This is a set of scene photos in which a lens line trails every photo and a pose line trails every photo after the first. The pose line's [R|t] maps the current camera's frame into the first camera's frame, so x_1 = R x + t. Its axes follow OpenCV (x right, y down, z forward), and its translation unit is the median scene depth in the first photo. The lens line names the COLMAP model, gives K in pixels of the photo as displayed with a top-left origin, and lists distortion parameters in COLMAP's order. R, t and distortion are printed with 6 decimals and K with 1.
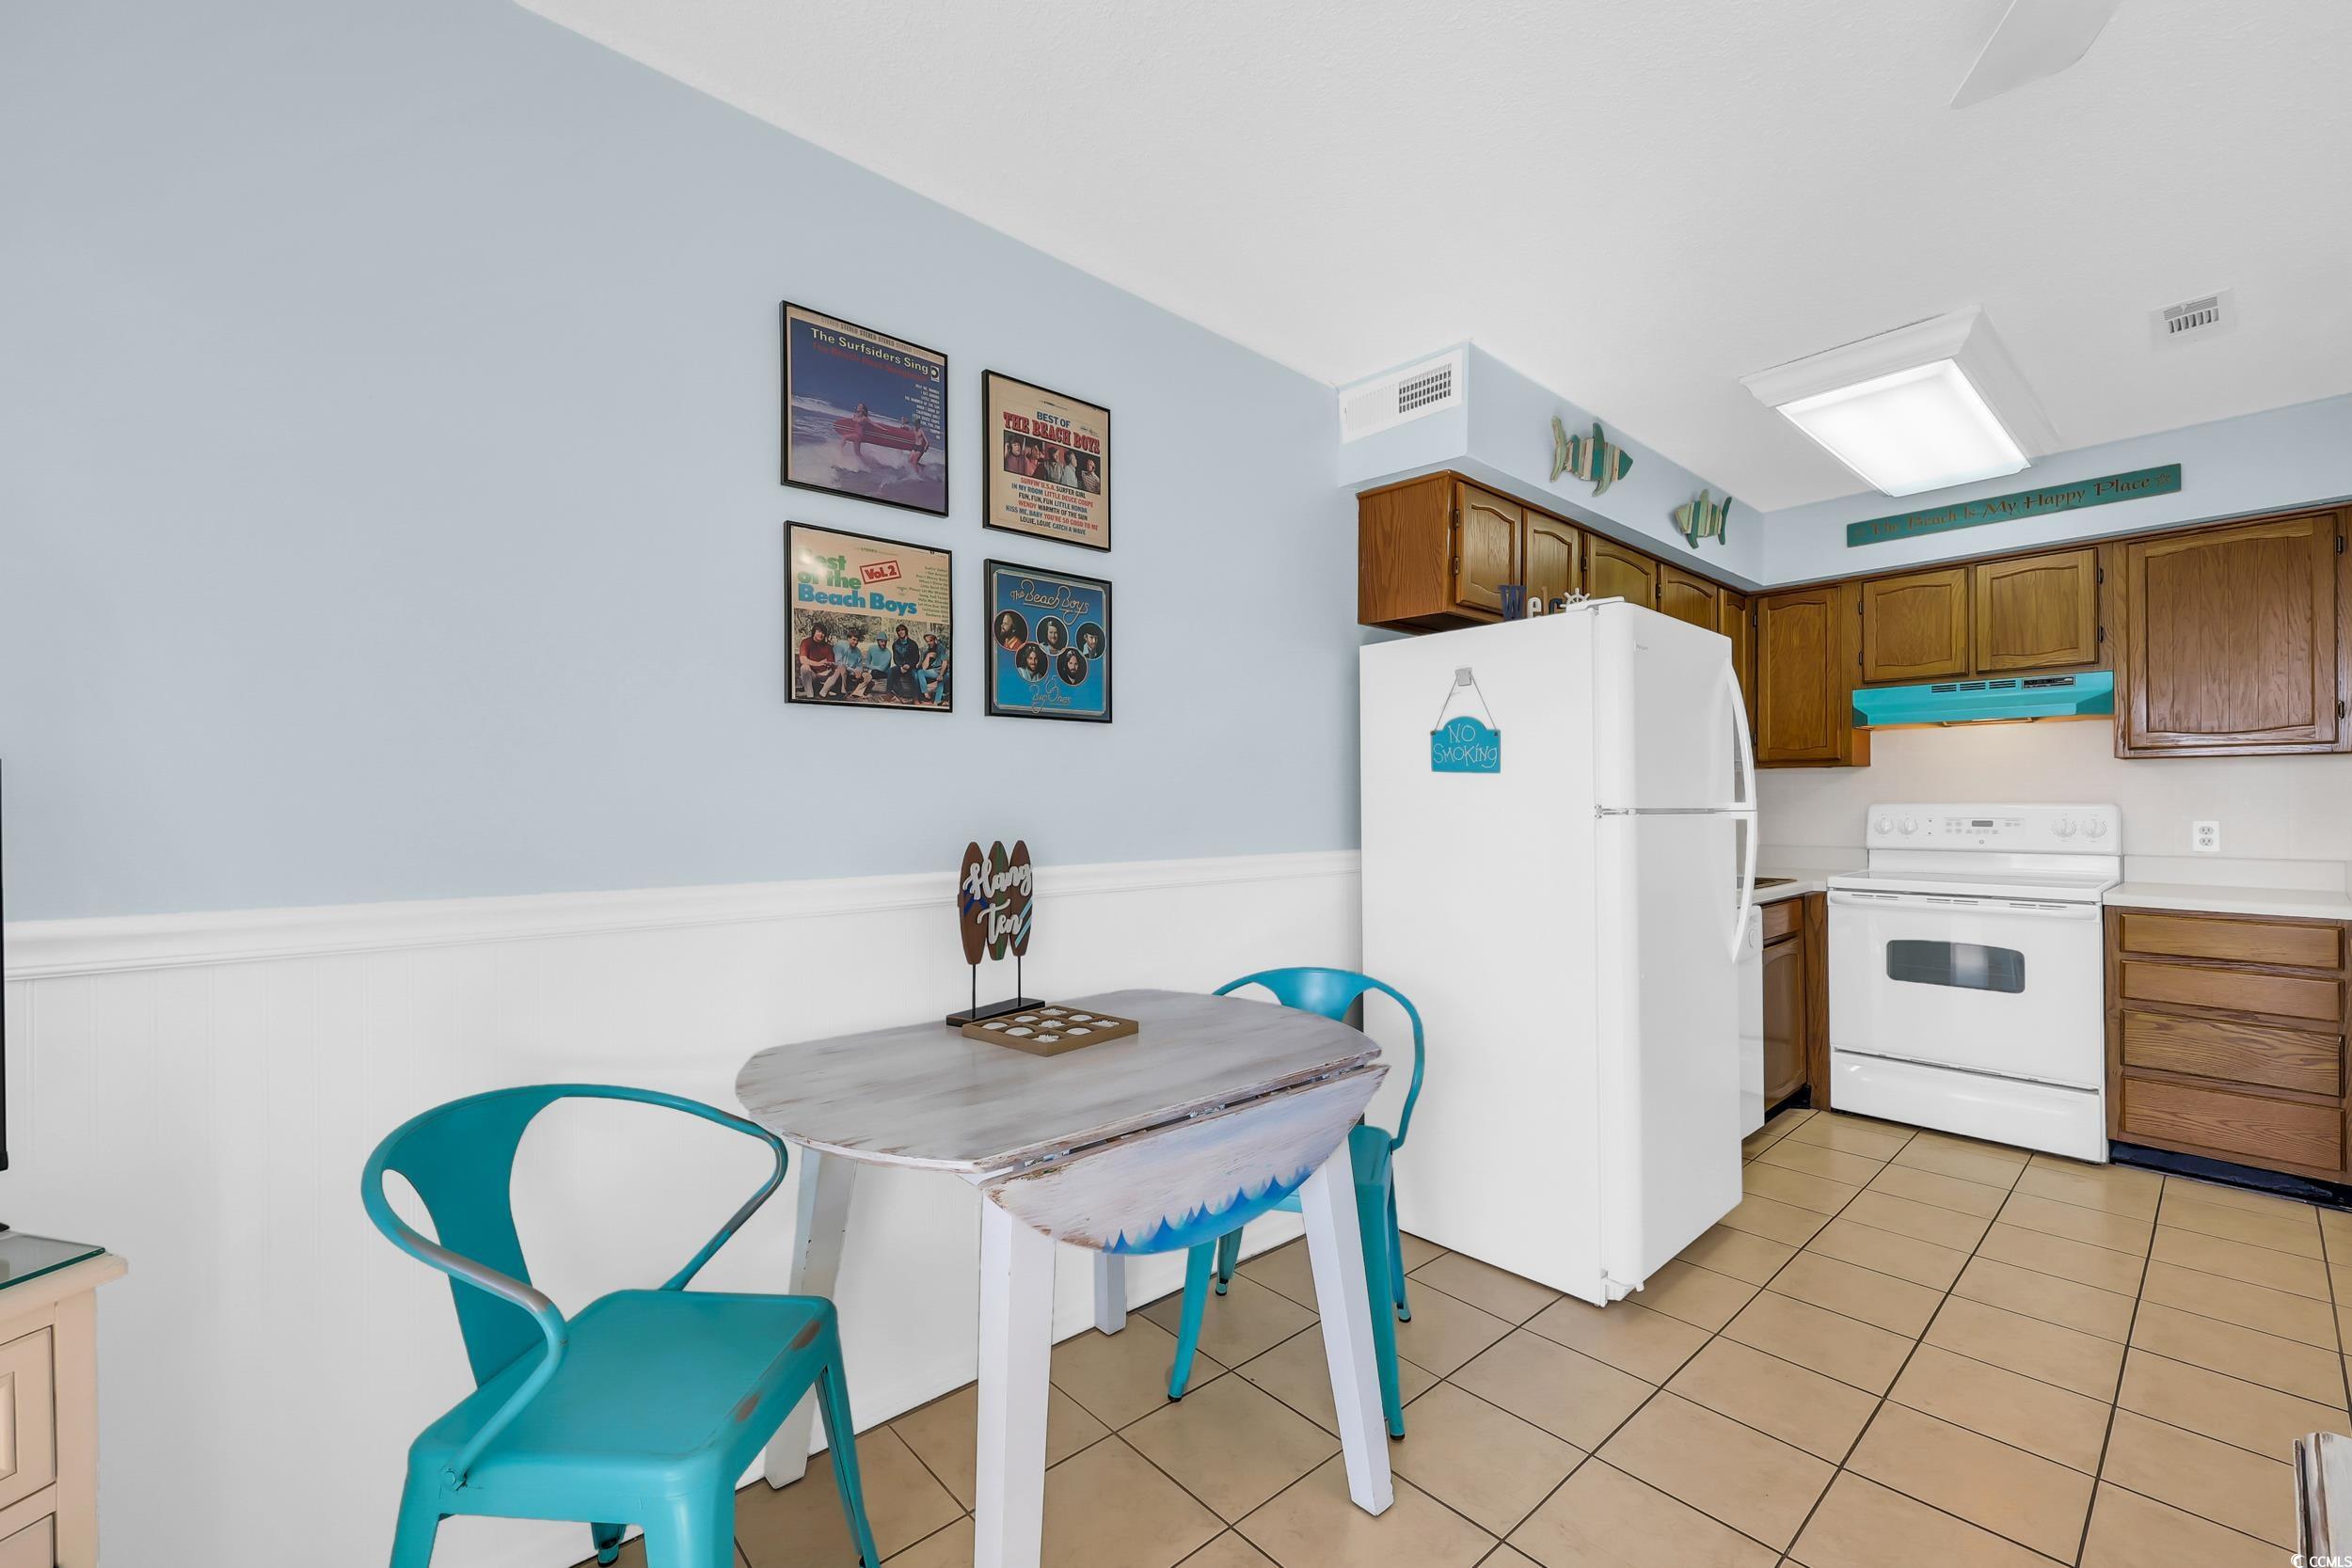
lens RADIAL K [[954.5, 0, 1182.5], [0, 954.5, 793.8], [0, 0, 1]] dist [0.000980, -0.000416]
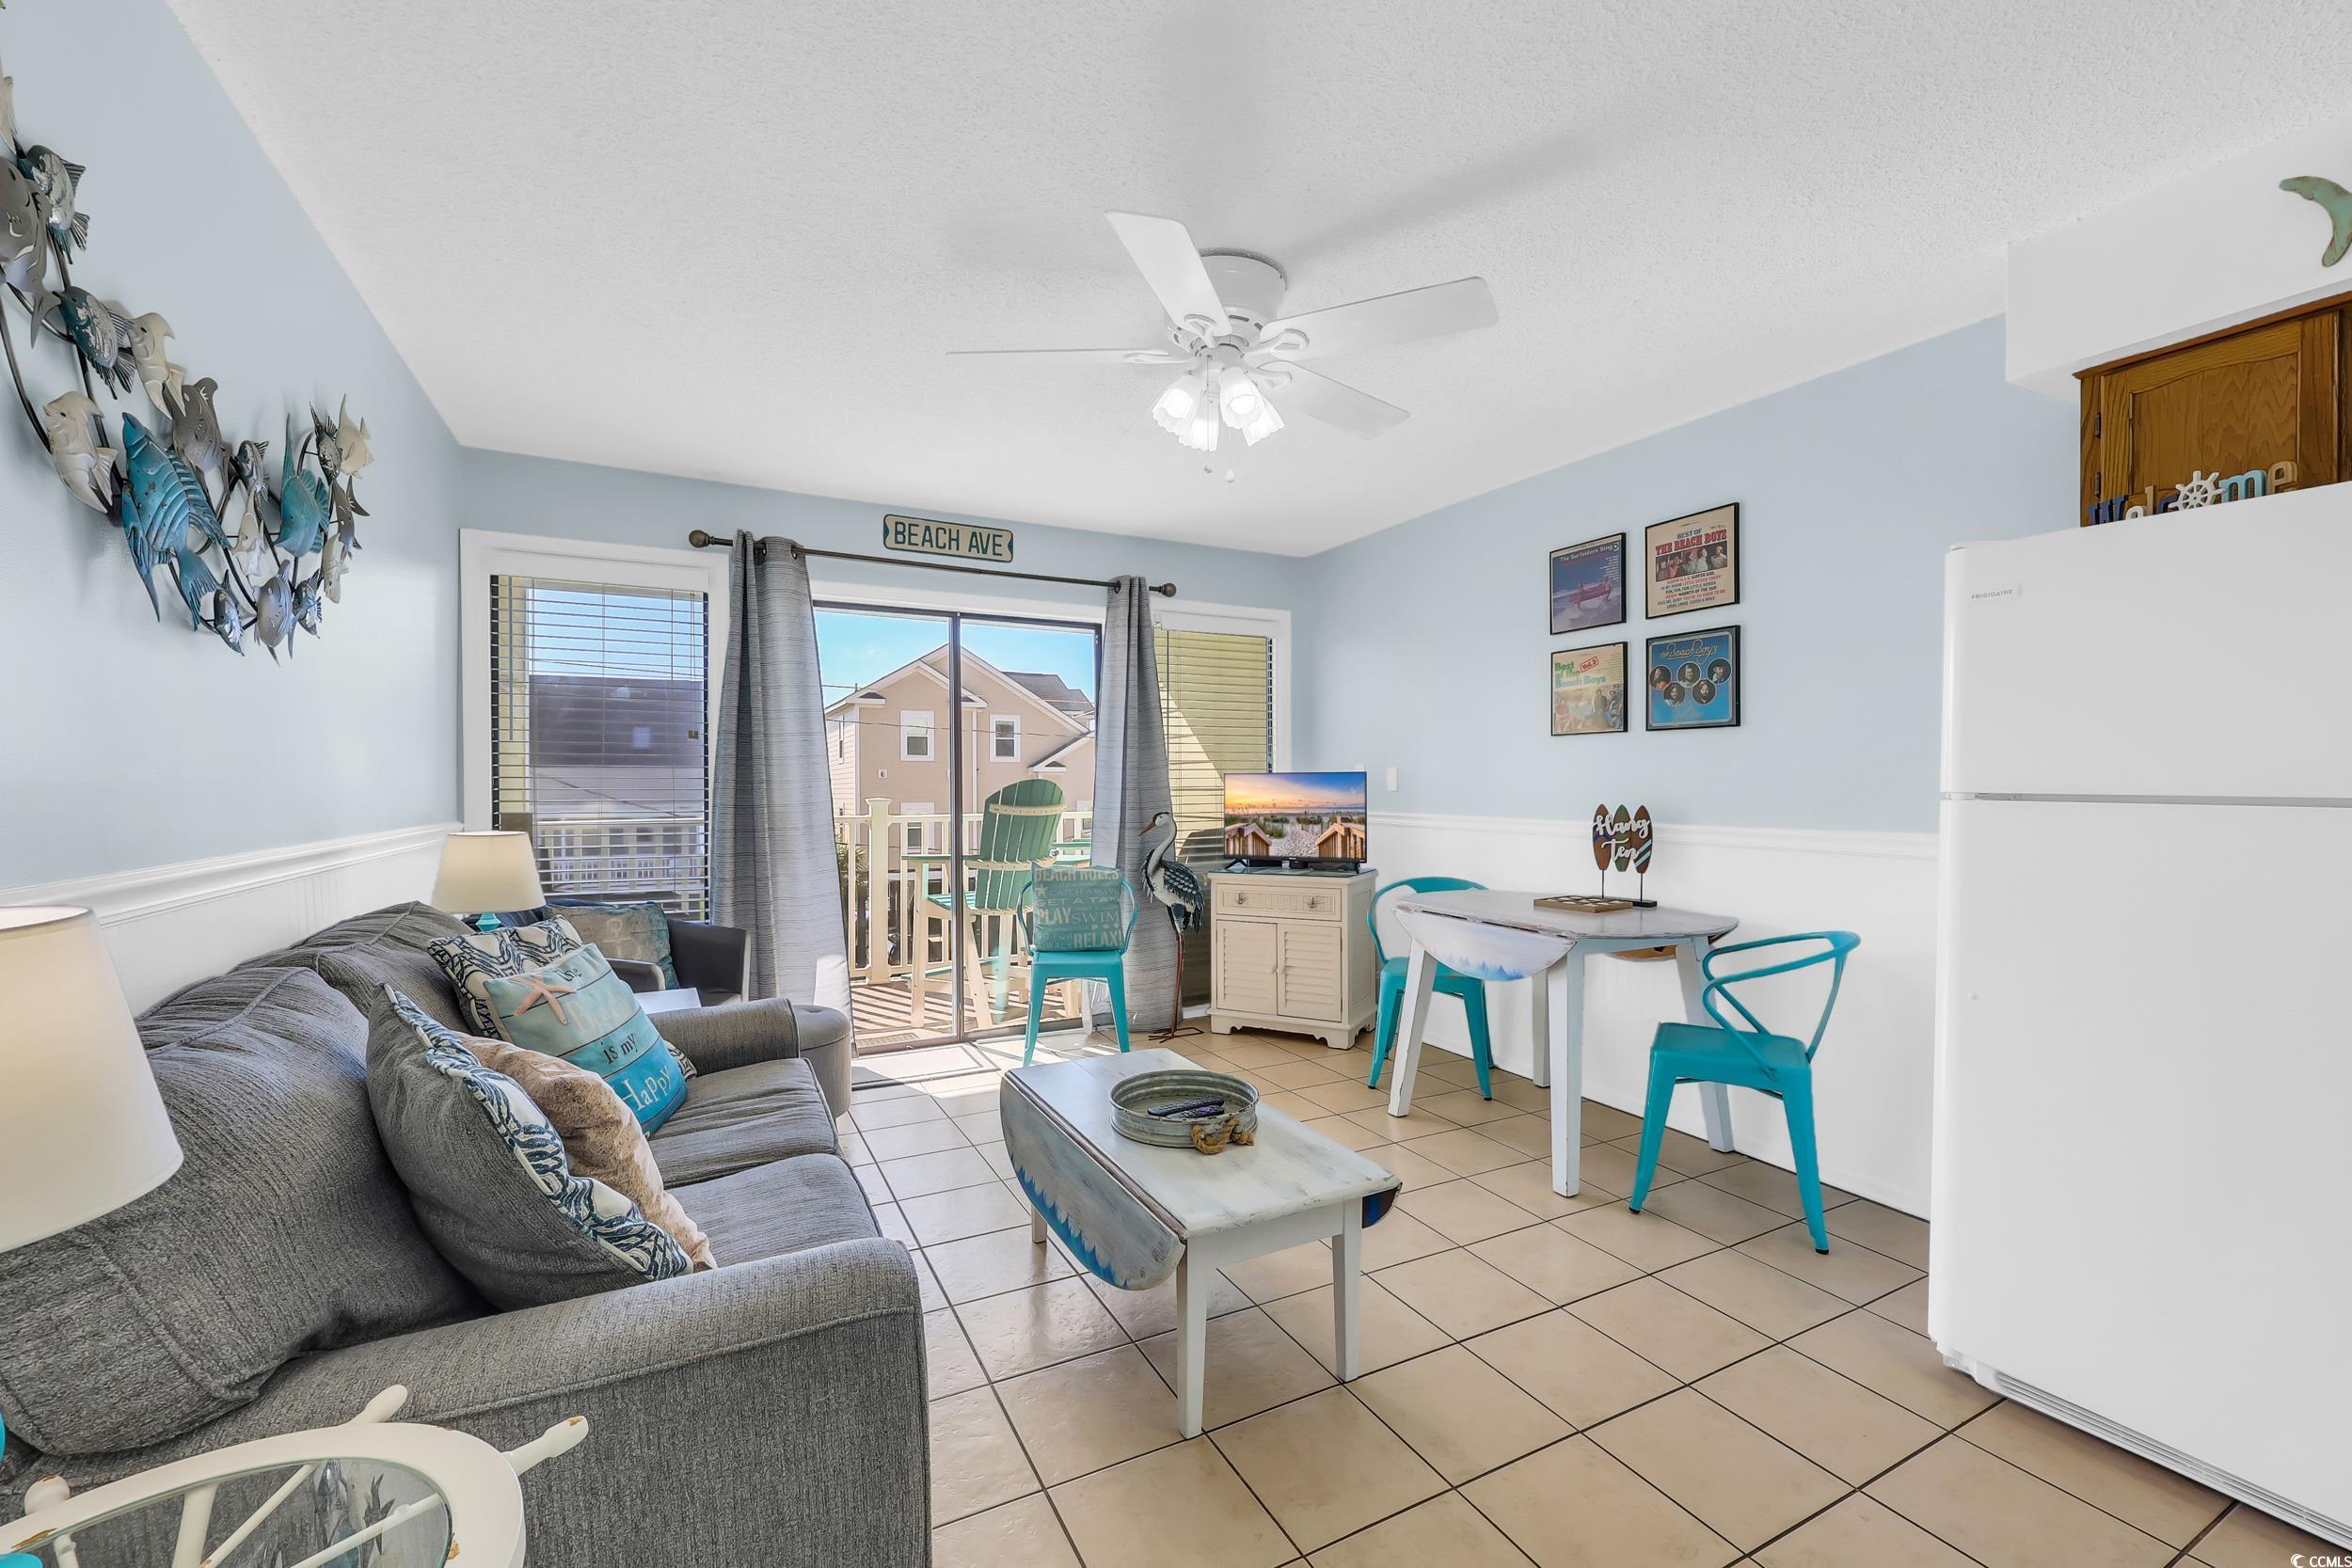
lens RADIAL K [[954.5, 0, 1187.3], [0, 954.5, 793.1], [0, 0, 1]] dist [0.000980, -0.000416]
pose [[-0.230648, 0.013504, -0.972943, 1.333707], [0.004866, 0.999907, 0.012725, 0.001615], [0.973025, -0.001800, -0.230693, 0.488997]]
